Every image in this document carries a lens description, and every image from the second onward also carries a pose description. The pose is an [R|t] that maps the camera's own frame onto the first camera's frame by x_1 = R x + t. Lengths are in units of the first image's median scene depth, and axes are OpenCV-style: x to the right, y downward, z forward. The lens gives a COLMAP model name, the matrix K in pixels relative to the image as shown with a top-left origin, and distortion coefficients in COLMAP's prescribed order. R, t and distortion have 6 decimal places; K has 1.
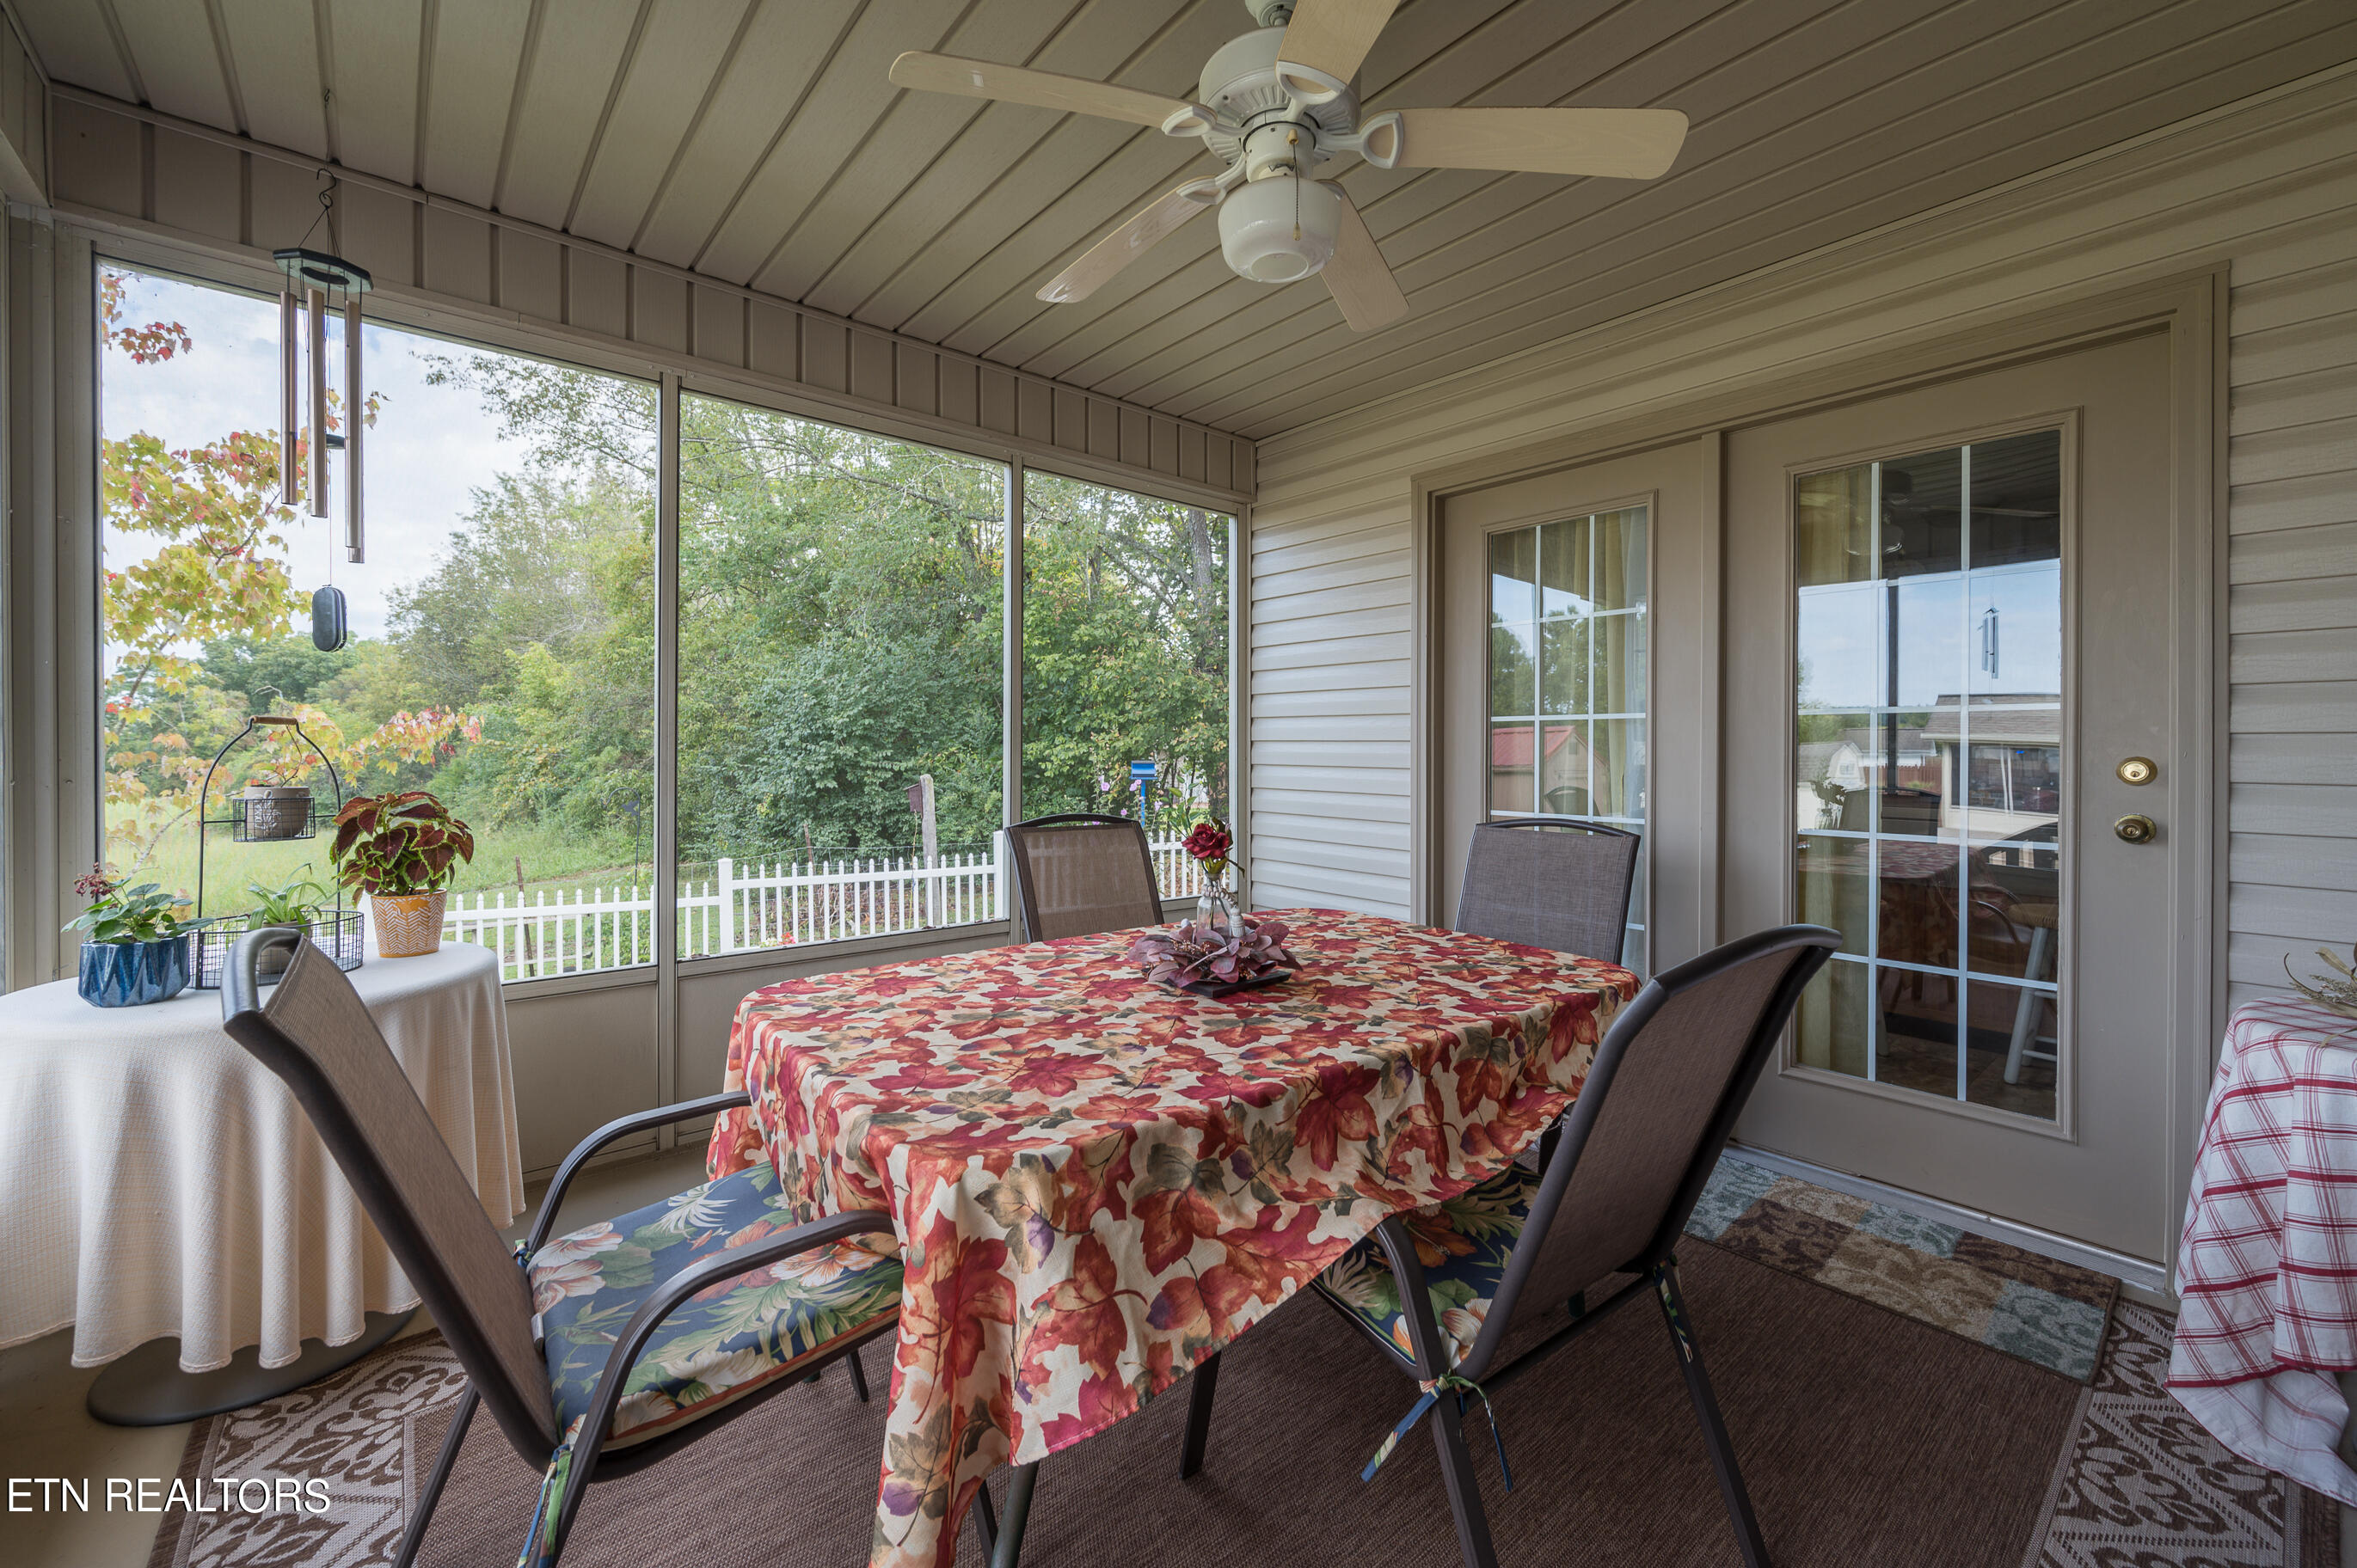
lens RADIAL K [[933.8, 0, 1202.6], [0, 933.8, 758.6], [0, 0, 1]] dist [0.001070, -0.000743]
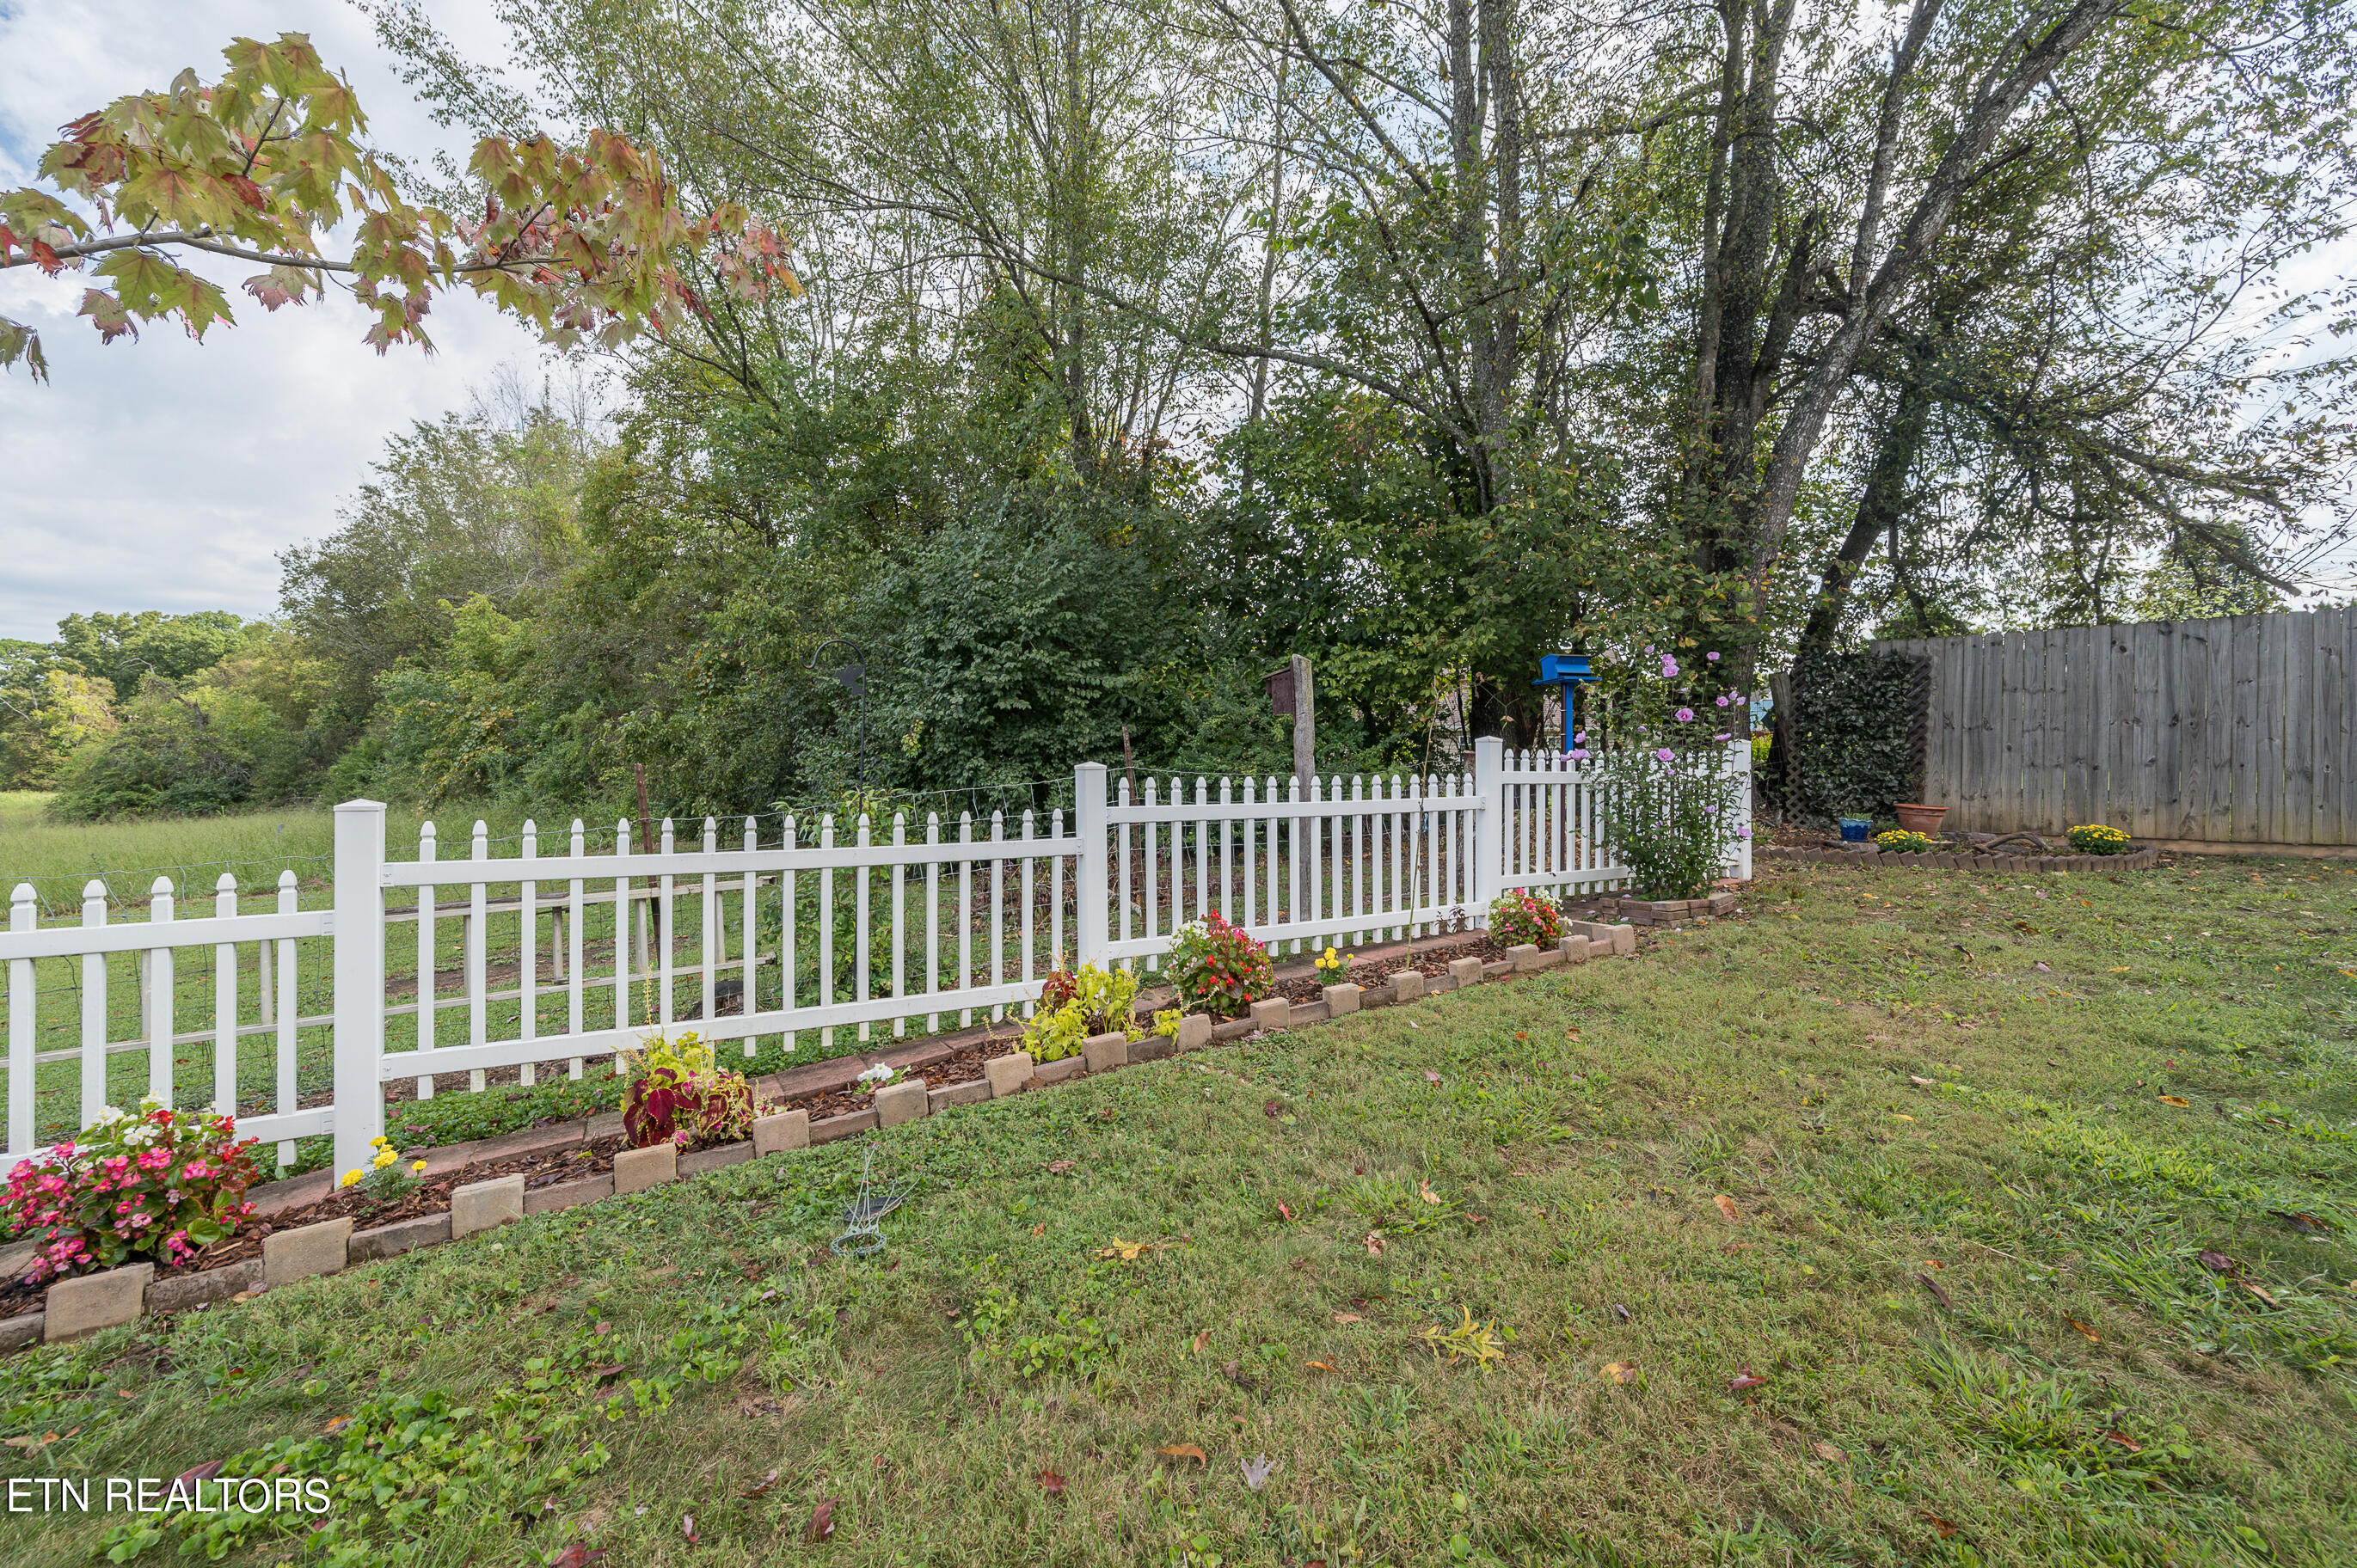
lens RADIAL K [[933.8, 0, 1202.9], [0, 933.8, 747.5], [0, 0, 1]] dist [0.001070, -0.000743]
pose [[0.997821, 0.004939, 0.065786, -0.471843], [-0.003974, 0.999883, -0.014795, 0.102973], [-0.065852, 0.014501, 0.997724, 0.489697]]
